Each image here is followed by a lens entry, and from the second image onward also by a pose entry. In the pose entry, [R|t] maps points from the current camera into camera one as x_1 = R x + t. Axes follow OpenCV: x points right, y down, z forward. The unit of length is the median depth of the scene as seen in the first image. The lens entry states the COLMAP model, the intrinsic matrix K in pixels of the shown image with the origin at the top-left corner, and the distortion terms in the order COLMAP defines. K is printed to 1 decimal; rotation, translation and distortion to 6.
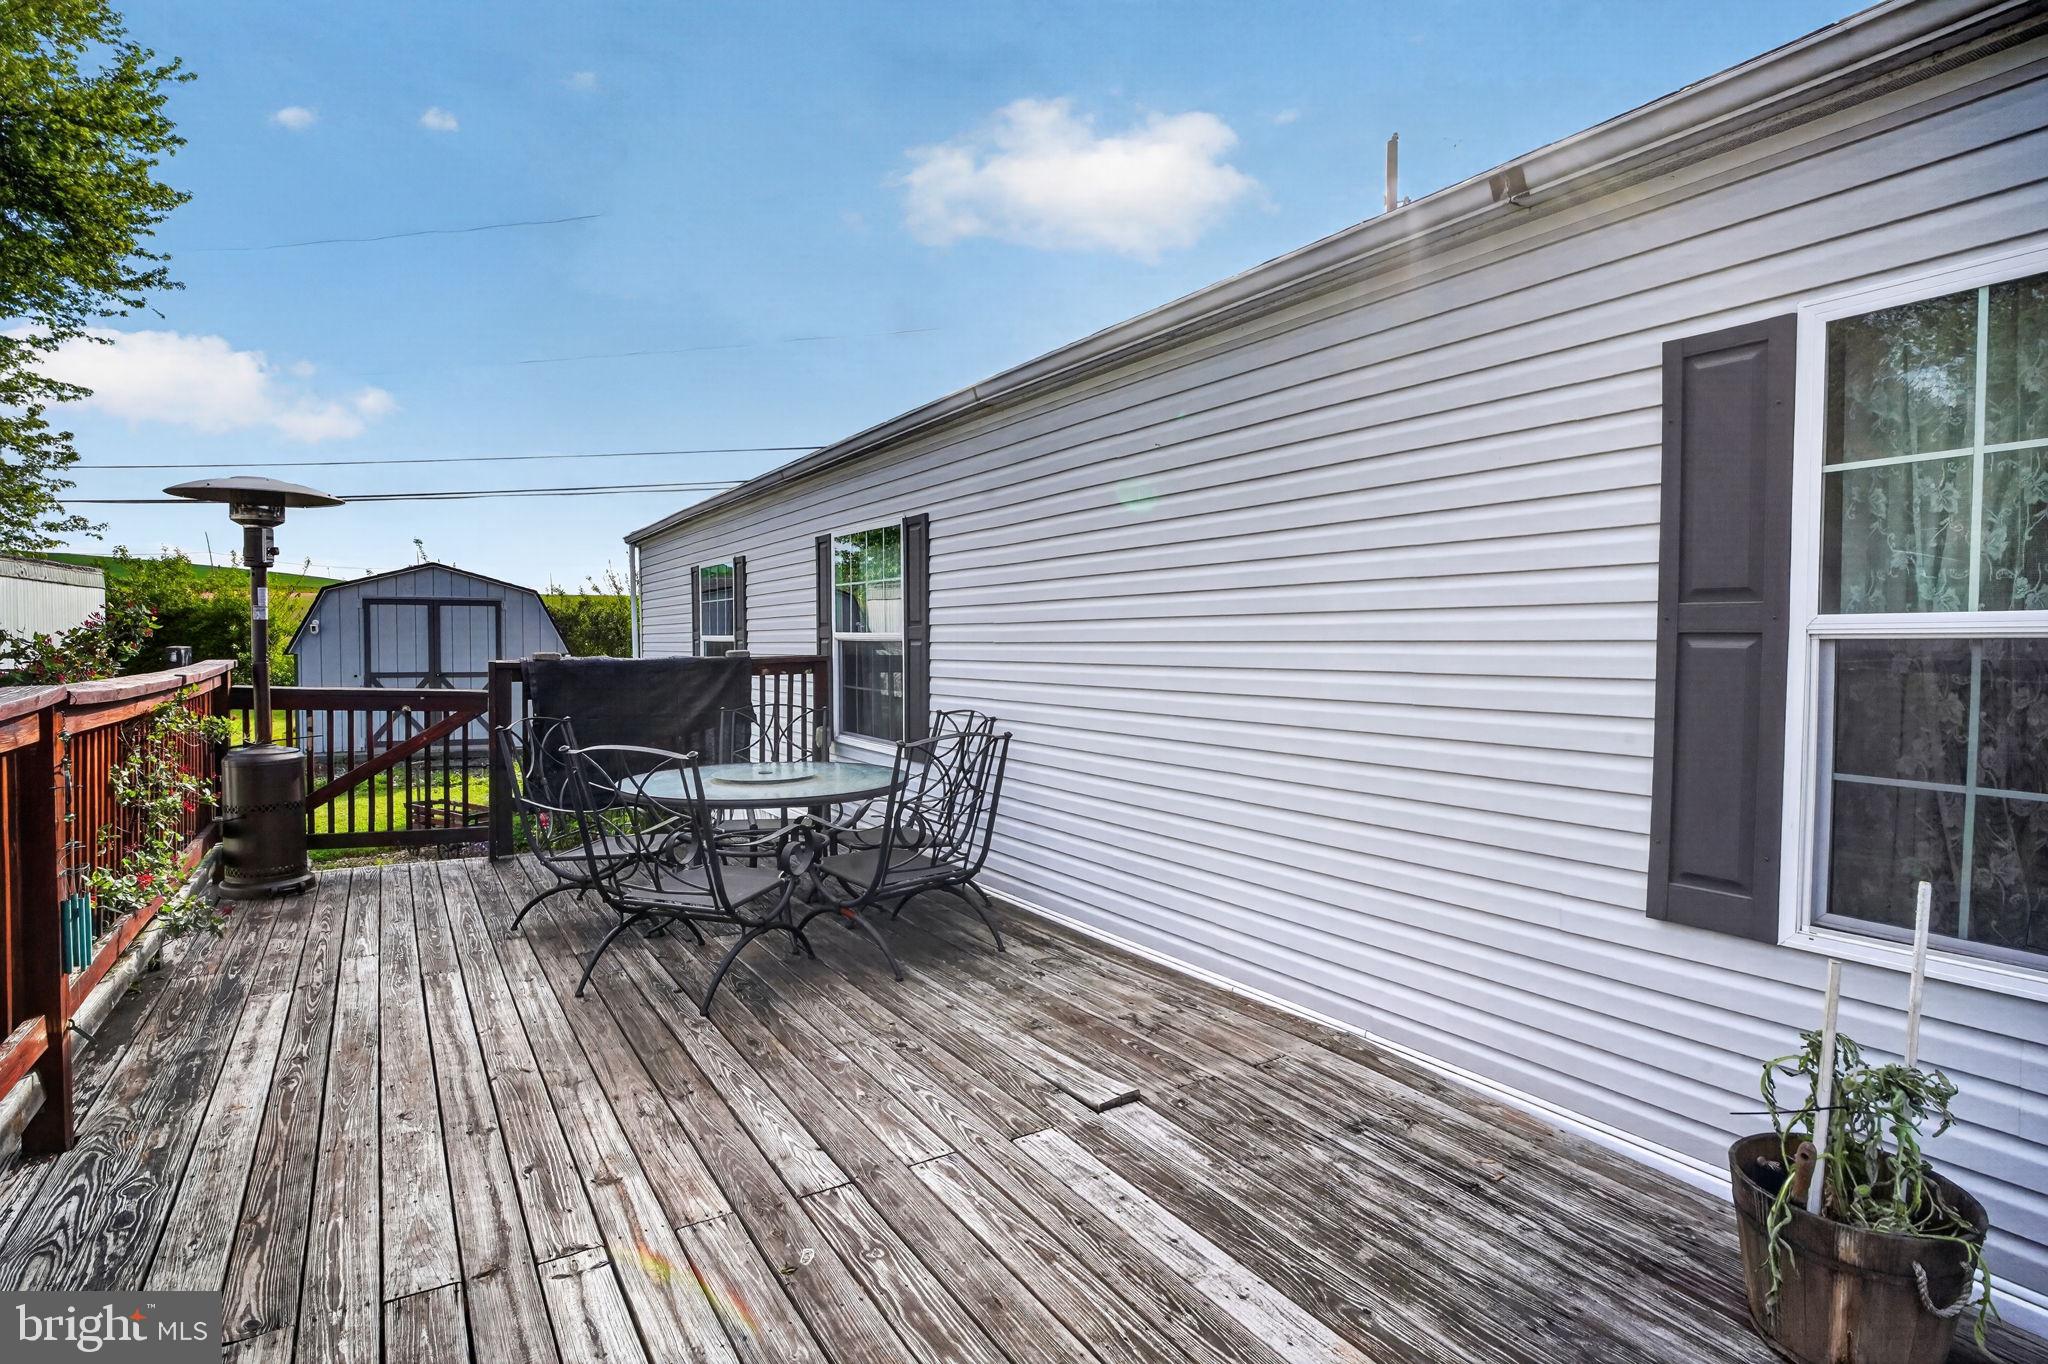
lens RADIAL K [[1059.9, 0, 1030.3], [0, 1059.9, 679.4], [0, 0, 1]] dist [-0.063833, 0.027870]
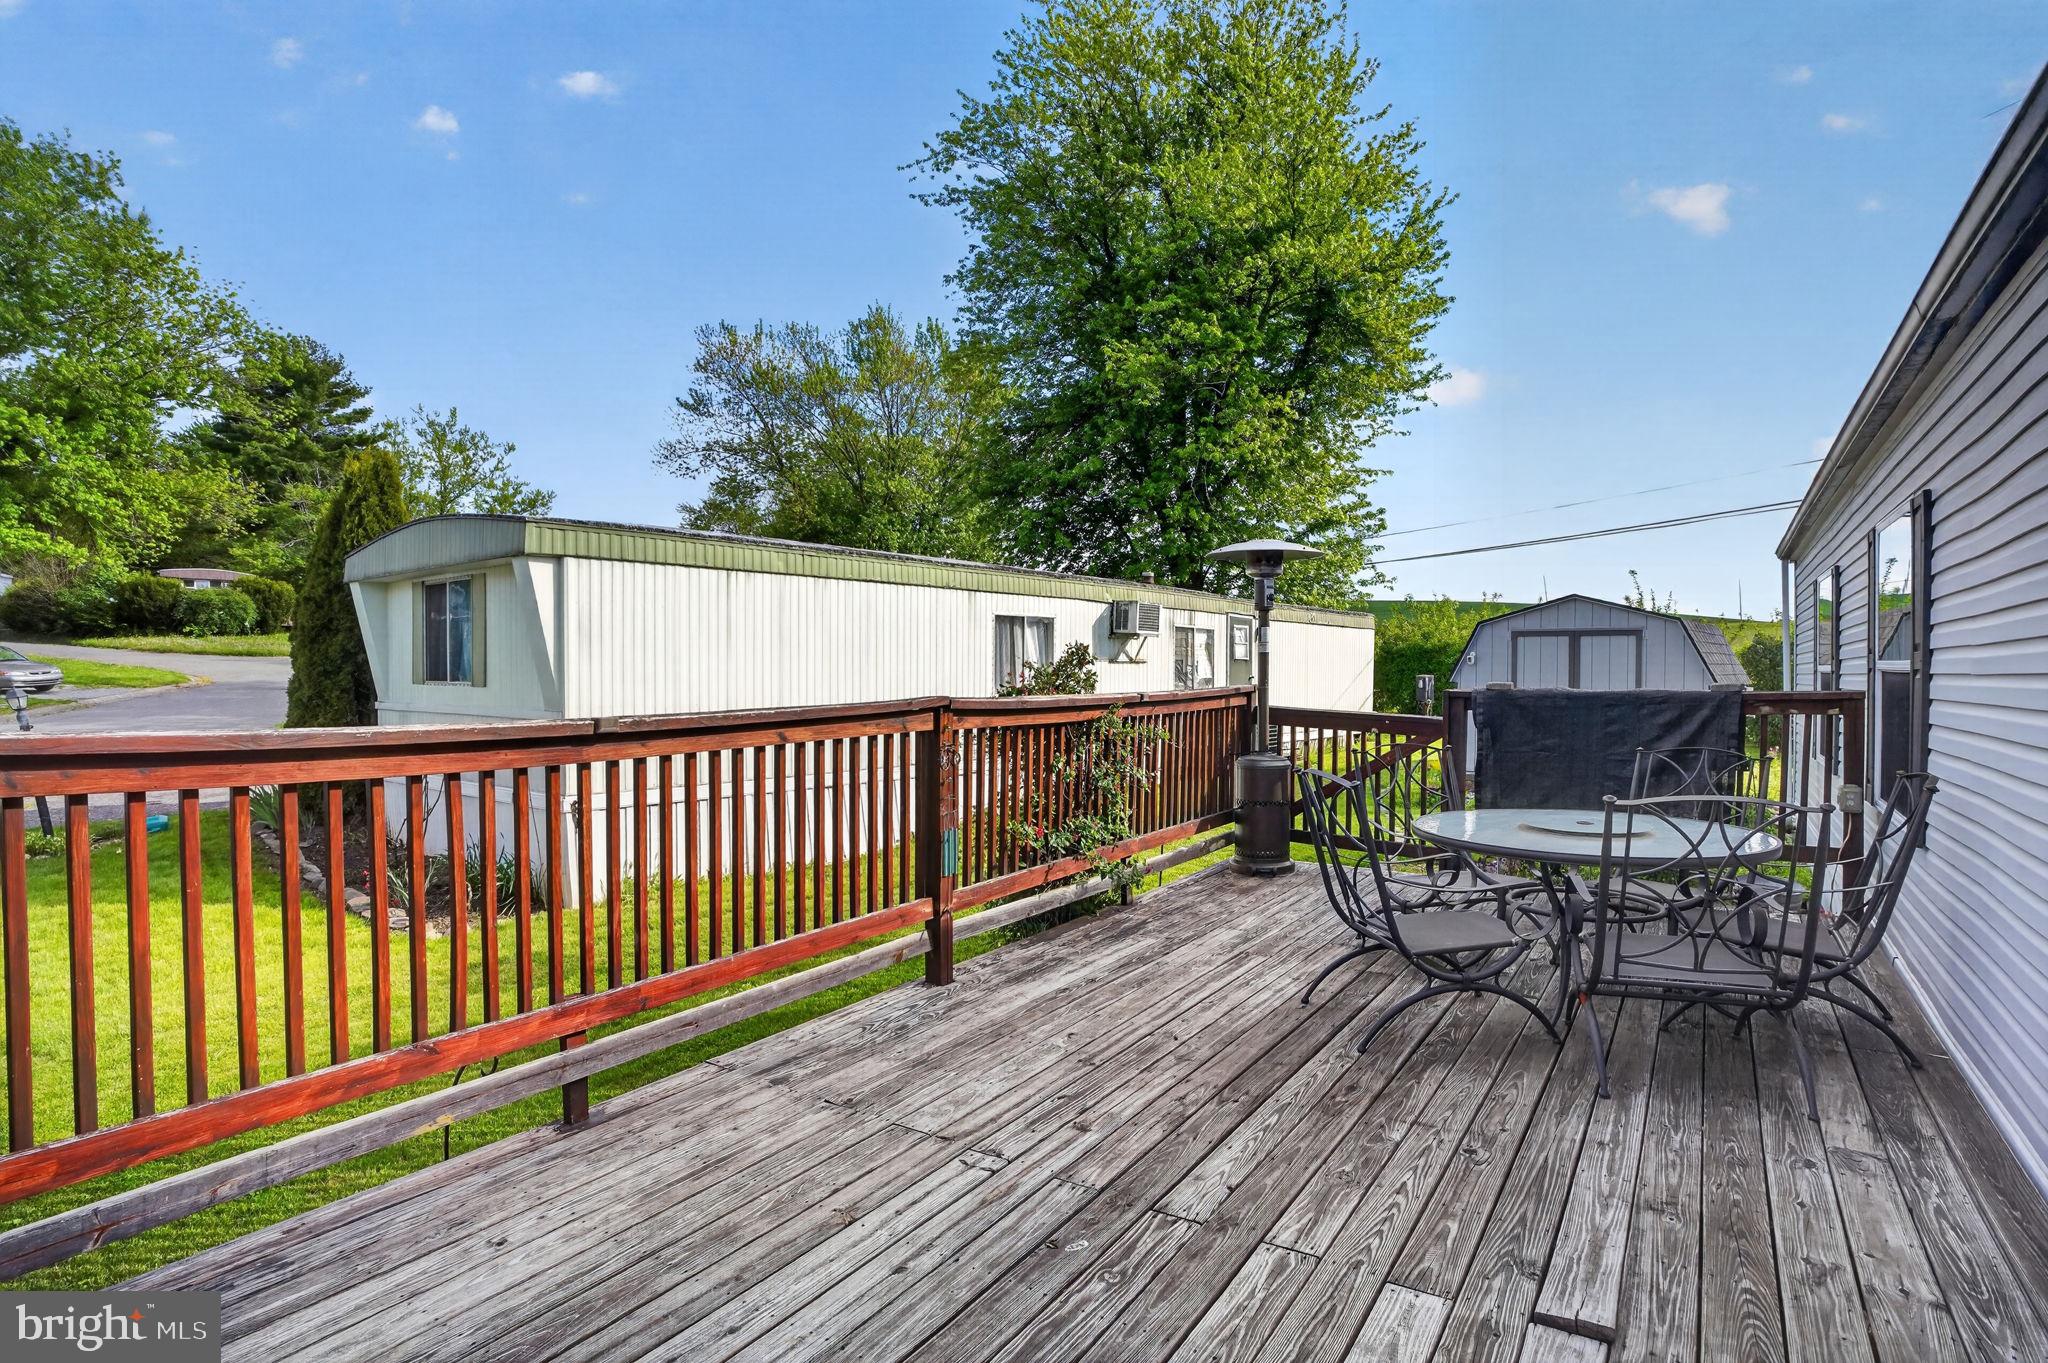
lens RADIAL K [[1059.9, 0, 1030.3], [0, 1059.9, 678.9], [0, 0, 1]] dist [-0.063833, 0.027870]
pose [[0.419132, 0.007374, -0.907895, 0.303941], [-0.034061, 0.999391, -0.007607, -0.007399], [0.907286, 0.034112, 0.419128, 0.201487]]
